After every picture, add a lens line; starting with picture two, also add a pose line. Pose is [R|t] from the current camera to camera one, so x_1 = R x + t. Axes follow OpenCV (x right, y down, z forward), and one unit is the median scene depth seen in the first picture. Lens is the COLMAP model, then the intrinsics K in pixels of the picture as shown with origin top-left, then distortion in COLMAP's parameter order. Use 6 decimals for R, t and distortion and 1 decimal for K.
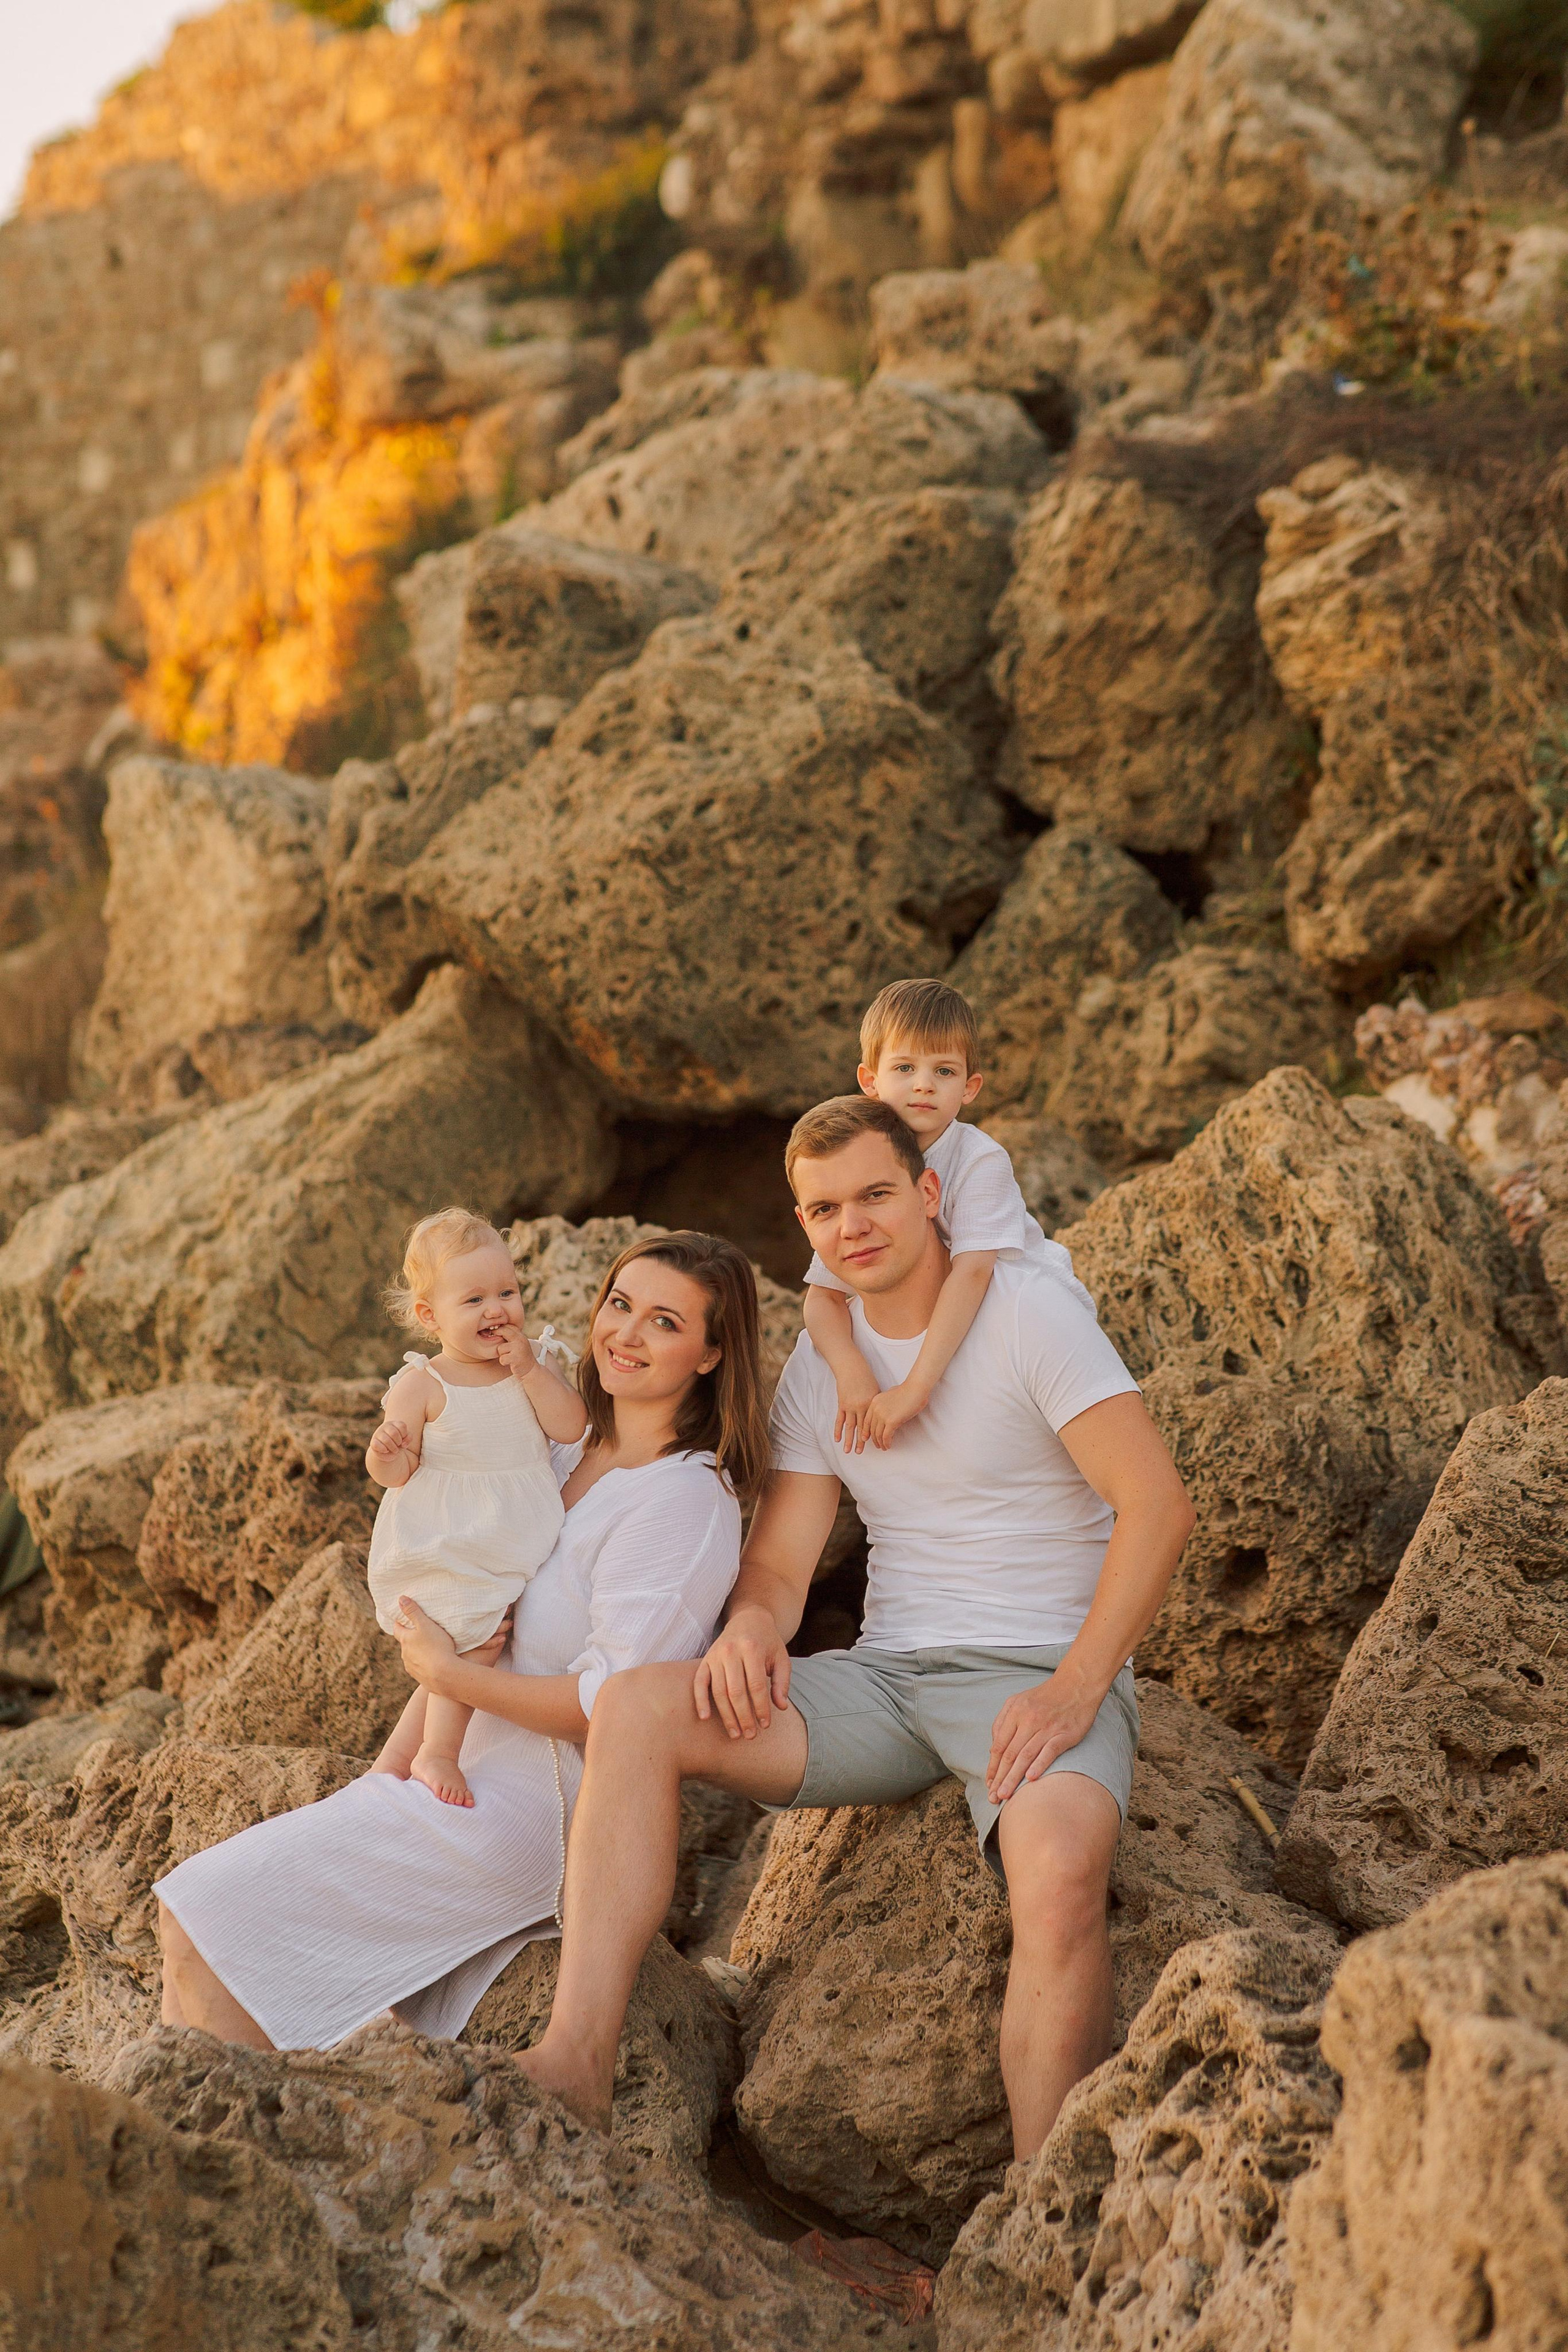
lens RADIAL K [[5740.3, 0, 784.0], [0, 5740.3, 1176.0], [0, 0, 1]] dist [0.074218, 0.737423]
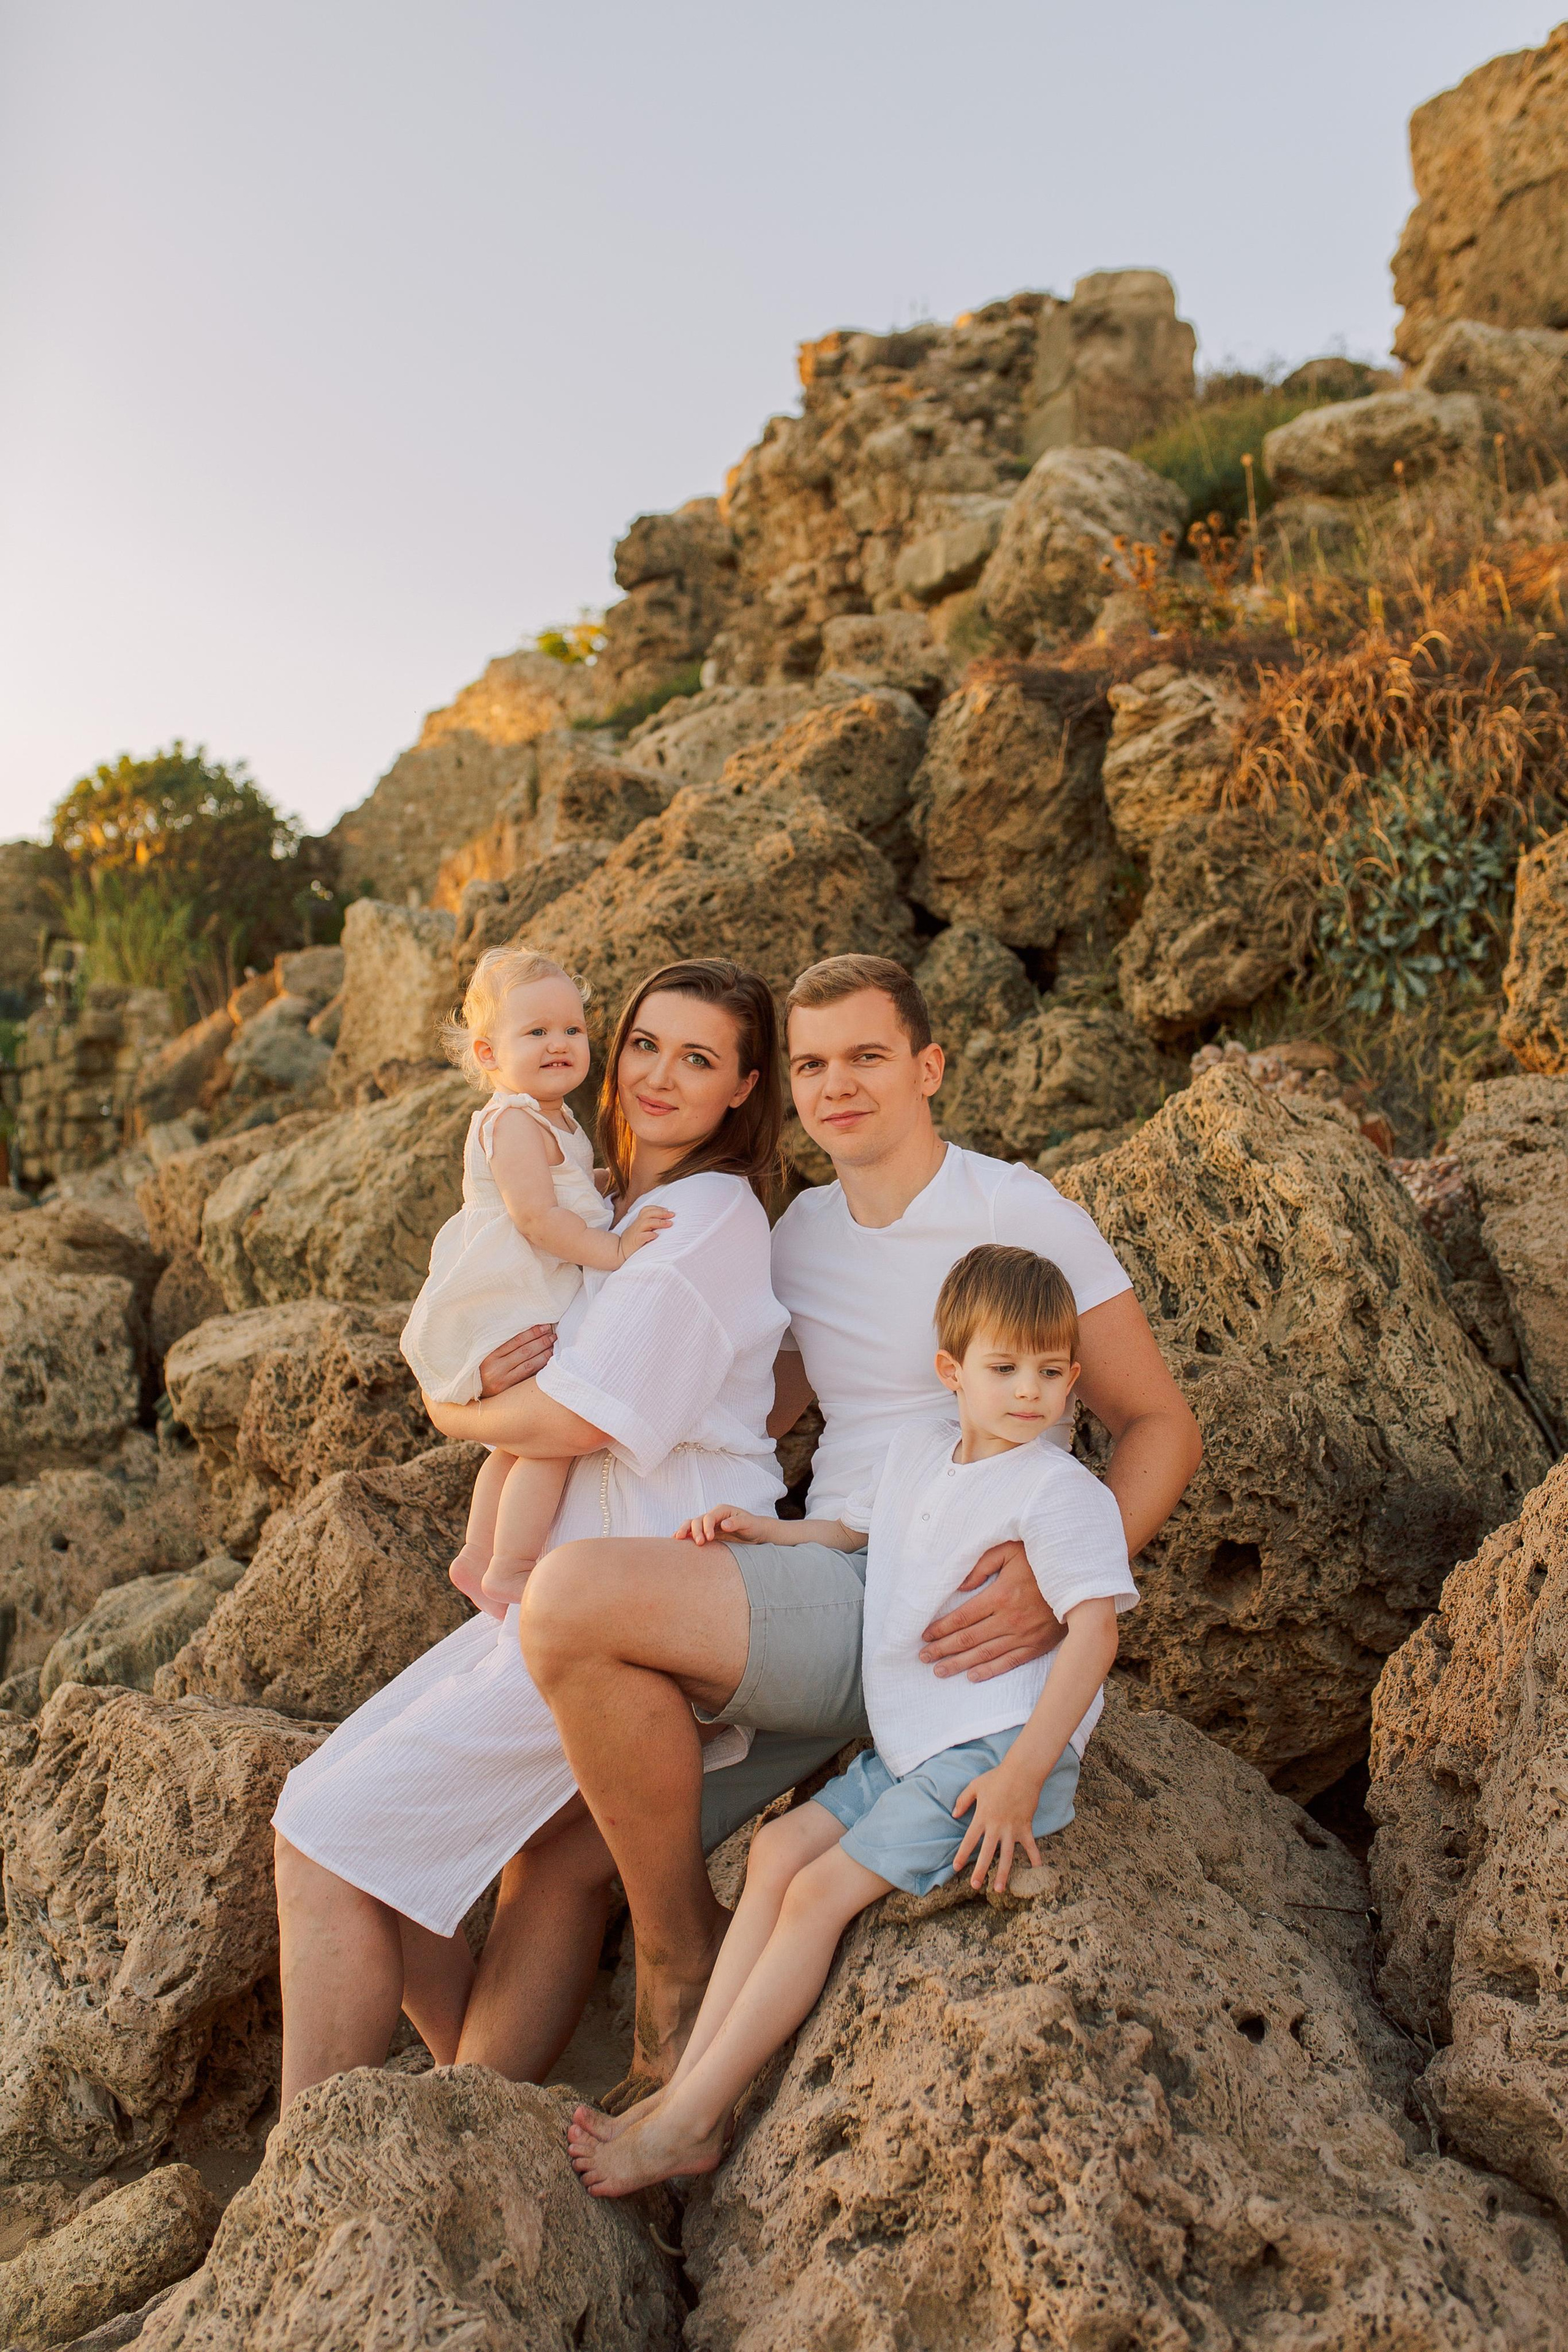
lens RADIAL K [[2245.0, 0, 784.0], [0, 2245.0, 1176.0], [0, 0, 1]] dist [0.003608, 0.003215]
pose [[0.999274, 0.033139, 0.018787, -0.003293], [-0.033061, 0.999443, -0.004452, 0.005775], [-0.018924, 0.003828, 0.999814, 0.461578]]
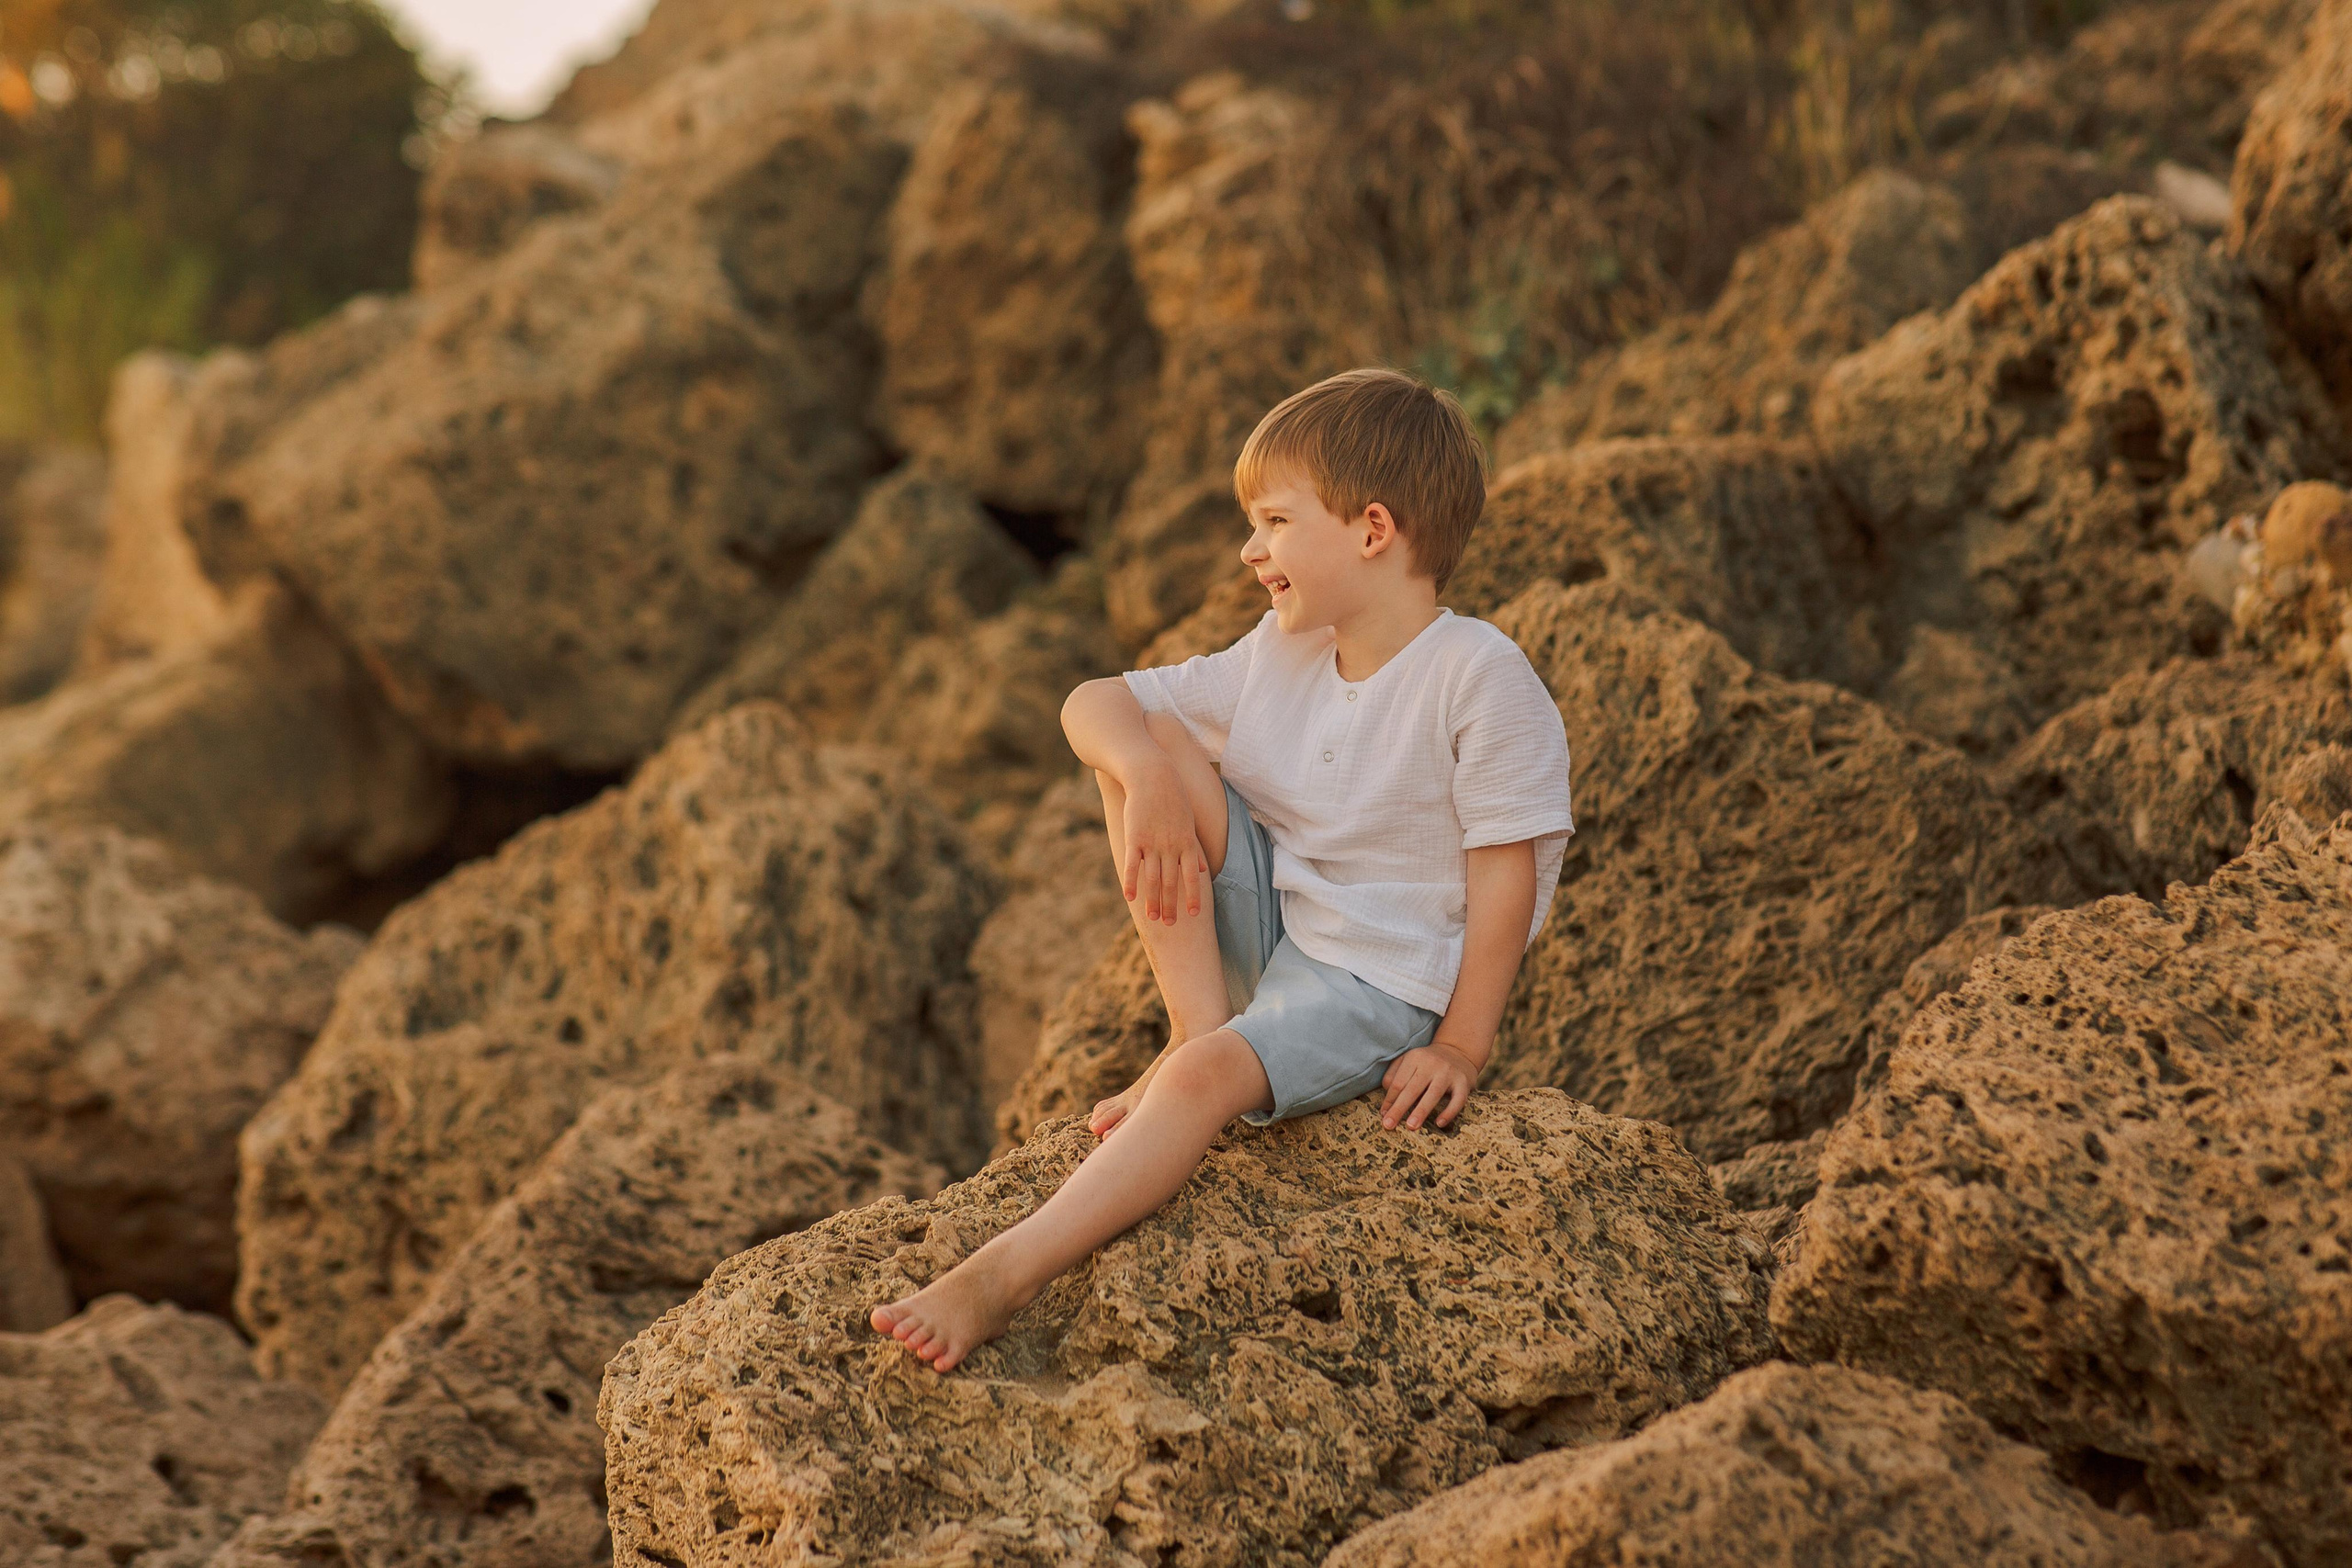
lens RADIAL K [[5739.7, 0, 1174.5], [0, 5739.7, 872.7], [0, 0, 1]] dist [0.074218, 0.737423]
pose [[0.991962, 0.082097, -0.096293, 0.187703], [-0.083633, 0.996424, -0.012020, 0.009103], [0.094962, 0.019976, 0.995280, 0.122648]]
